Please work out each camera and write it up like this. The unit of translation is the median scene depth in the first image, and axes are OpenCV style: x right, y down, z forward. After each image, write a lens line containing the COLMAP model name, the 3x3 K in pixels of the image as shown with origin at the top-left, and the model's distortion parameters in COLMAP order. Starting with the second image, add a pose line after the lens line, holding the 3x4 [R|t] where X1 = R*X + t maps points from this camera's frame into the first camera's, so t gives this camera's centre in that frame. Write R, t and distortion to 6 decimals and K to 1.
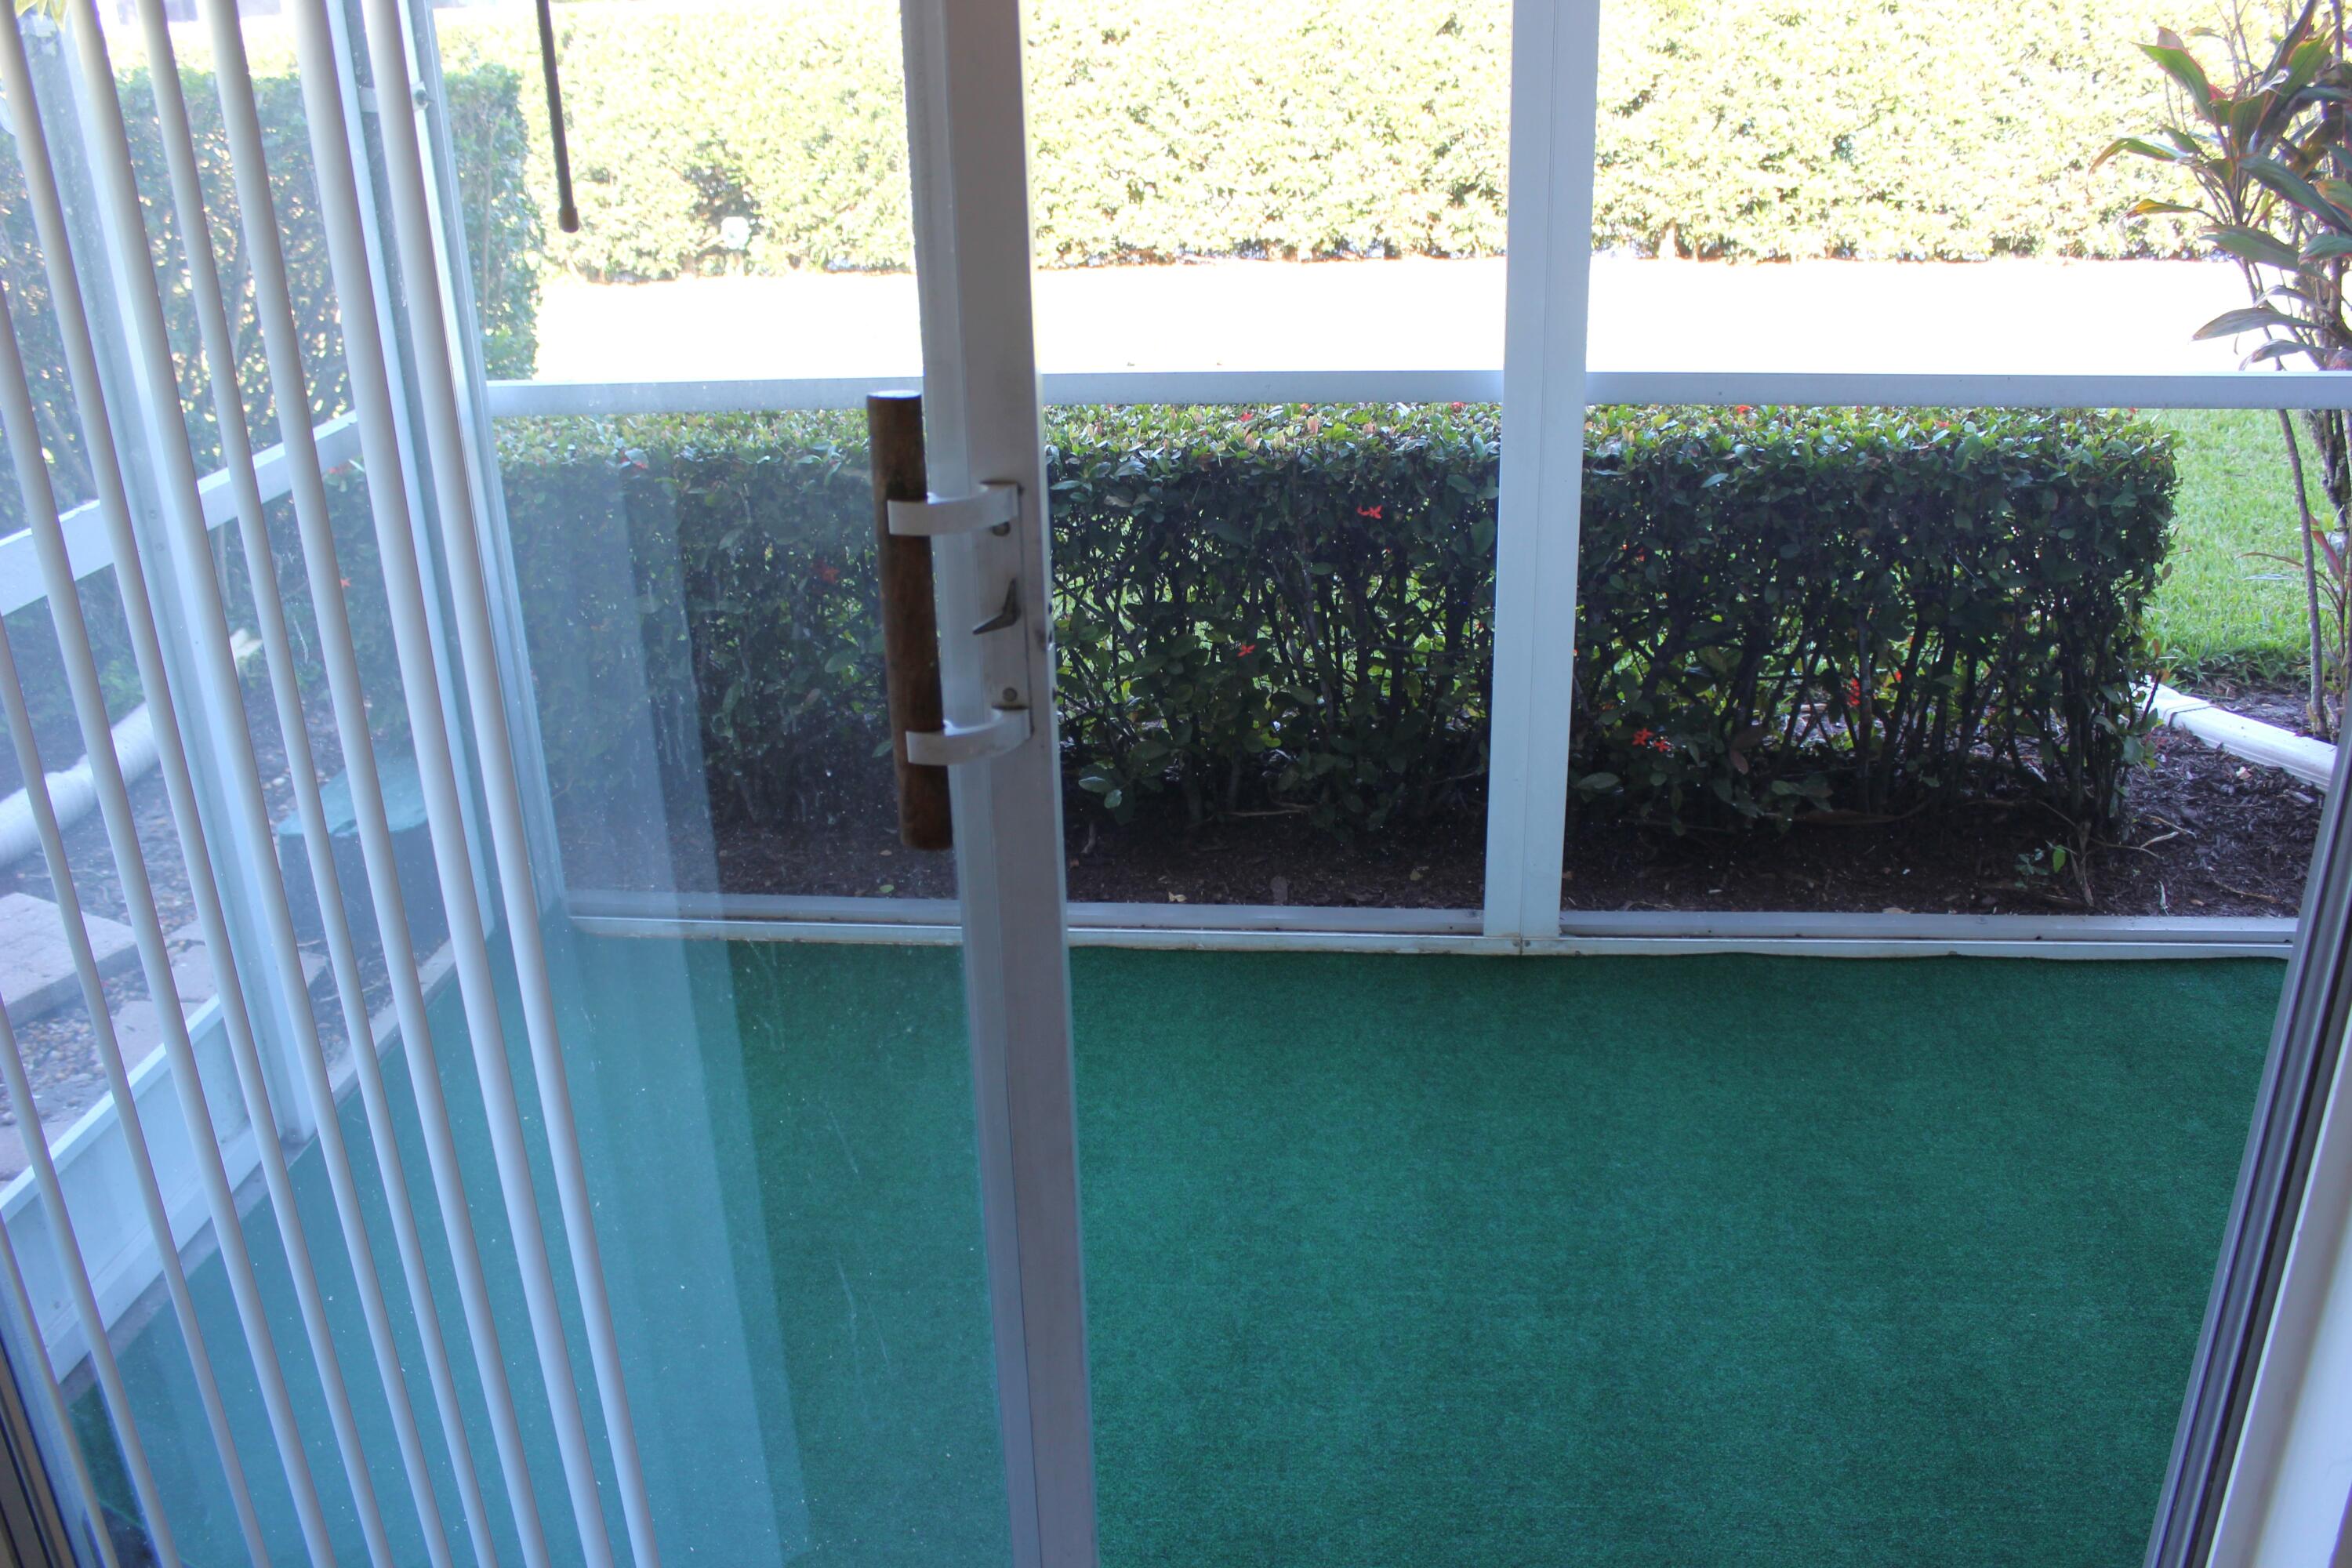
lens RADIAL K [[1946.2, 0, 1169.5], [0, 1946.2, 785.0], [0, 0, 1]] dist [-0.158846, 0.129421]
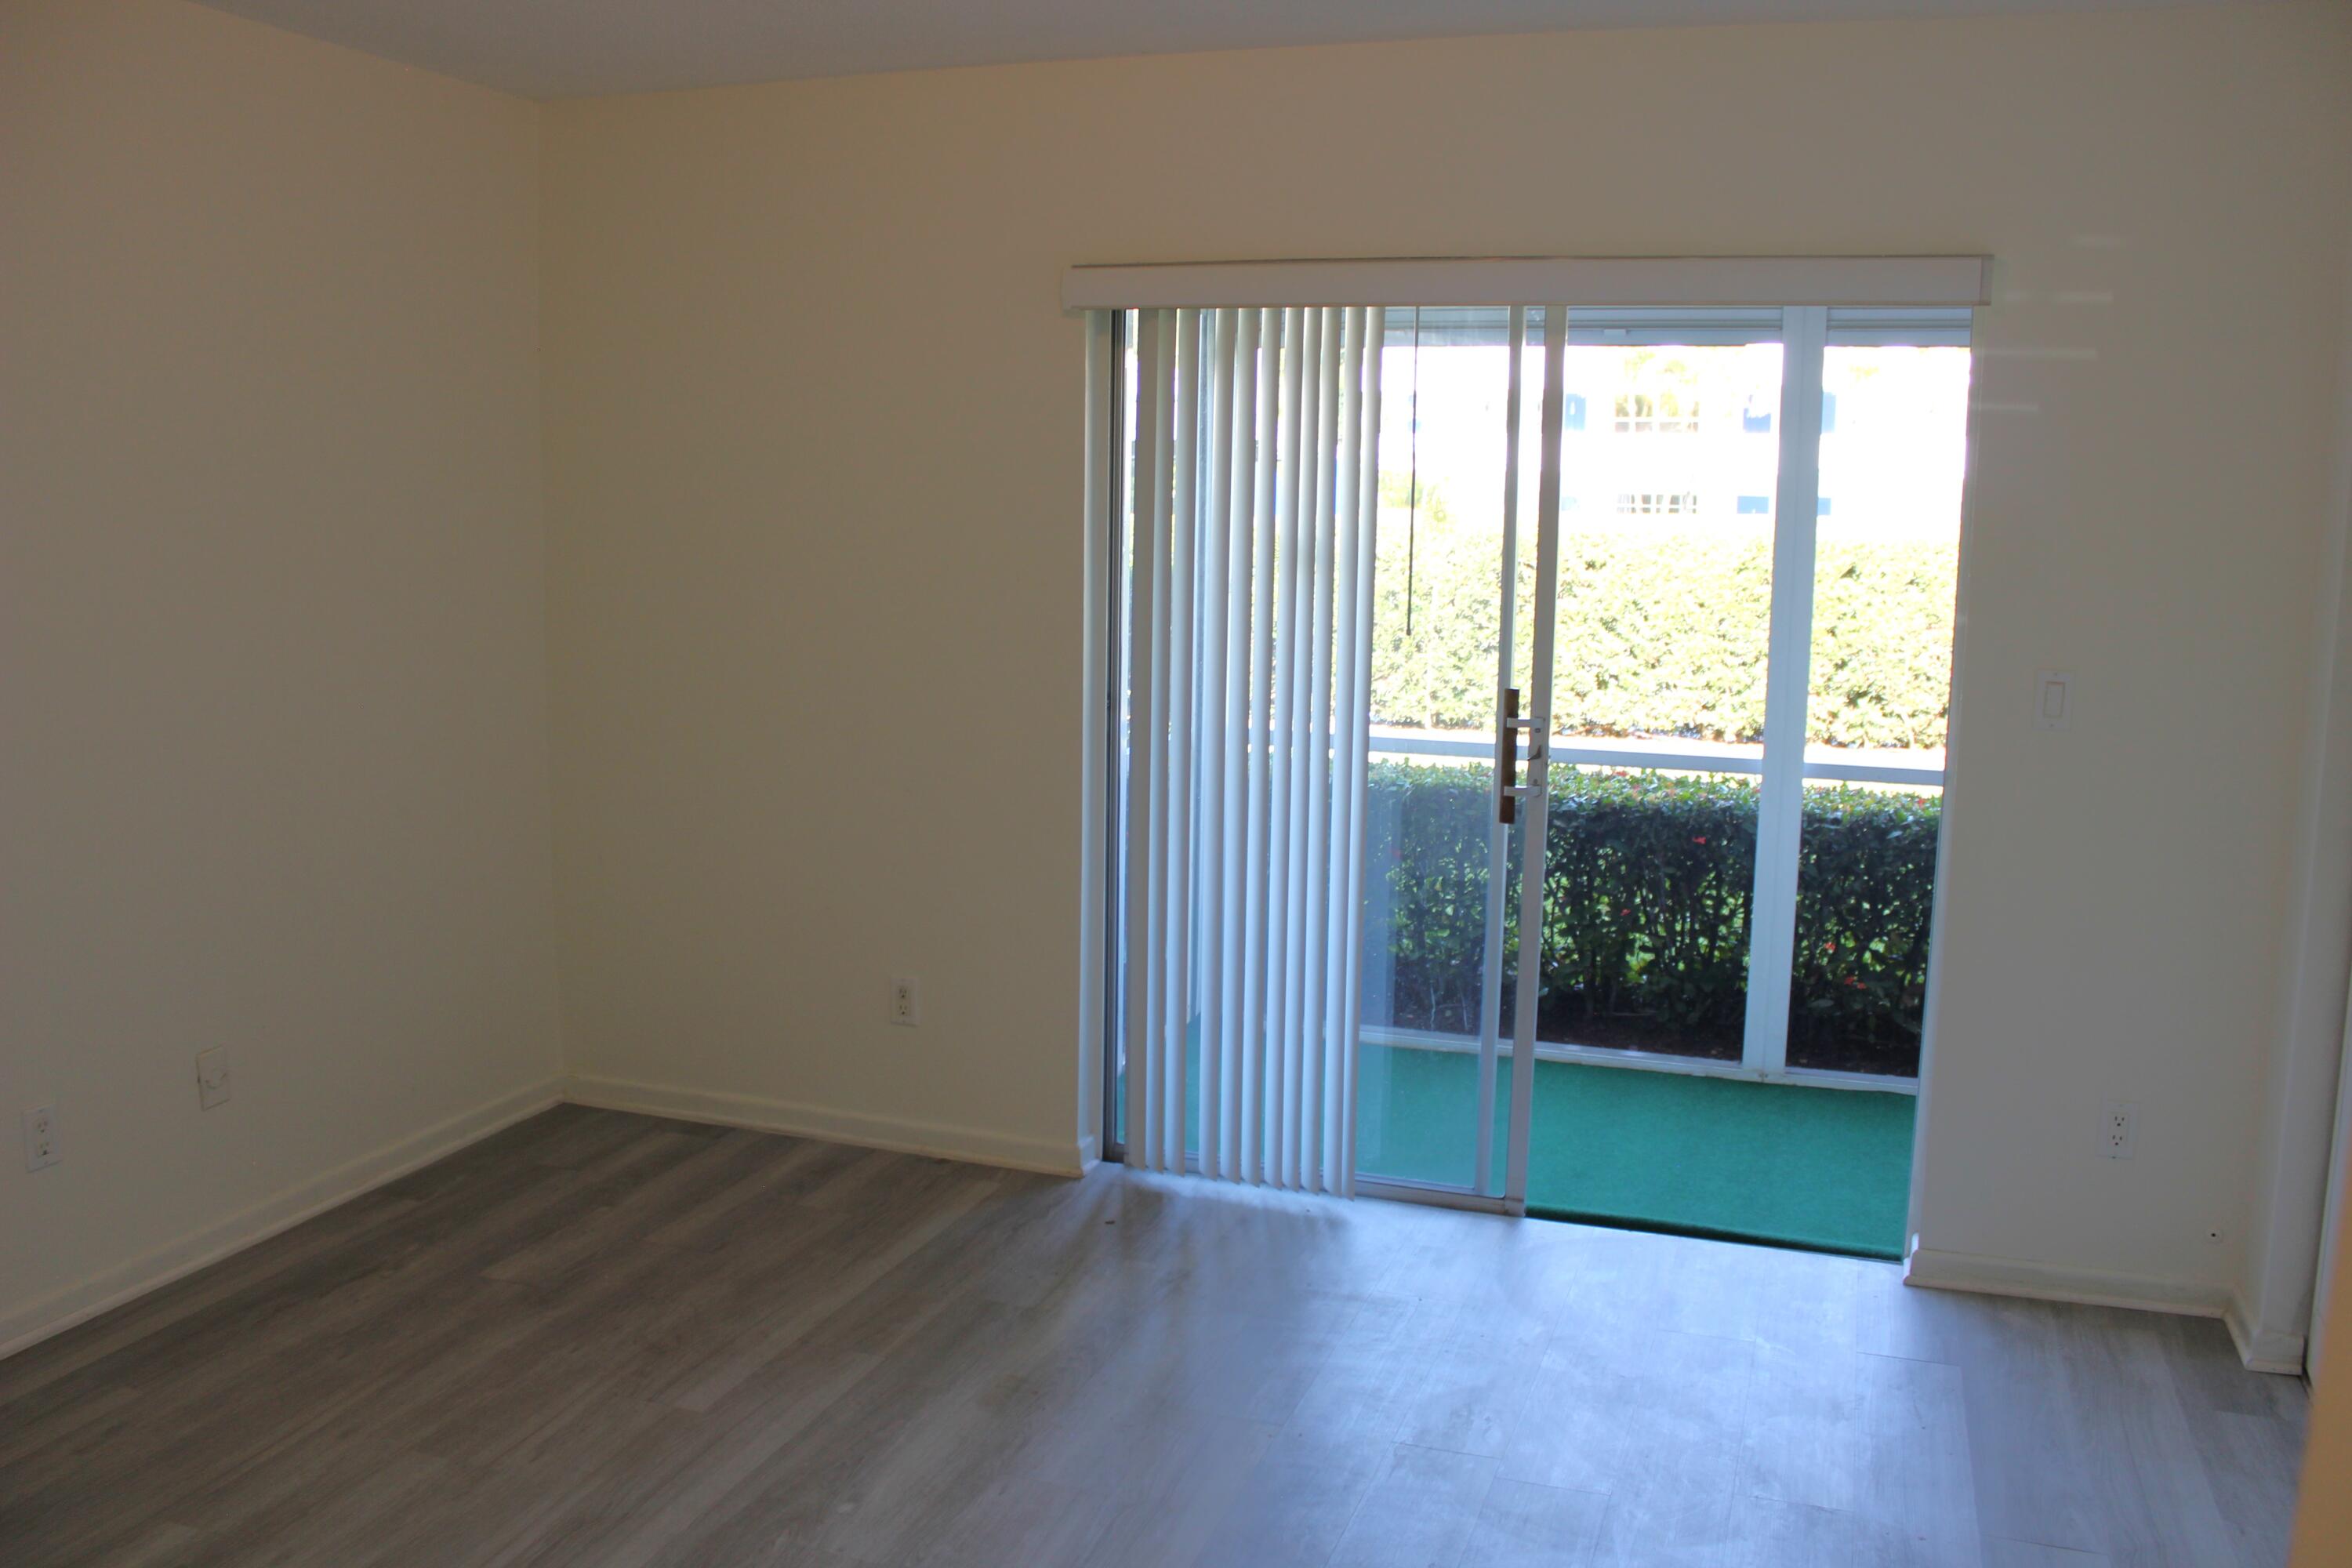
lens RADIAL K [[1946.2, 0, 1175.9], [0, 1946.2, 800.3], [0, 0, 1]] dist [-0.158846, 0.129421]
pose [[0.968549, 0.078194, -0.236217, 0.018817], [-0.132427, 0.965711, -0.223307, 0.105707], [0.210656, 0.247565, 0.945693, -0.297517]]
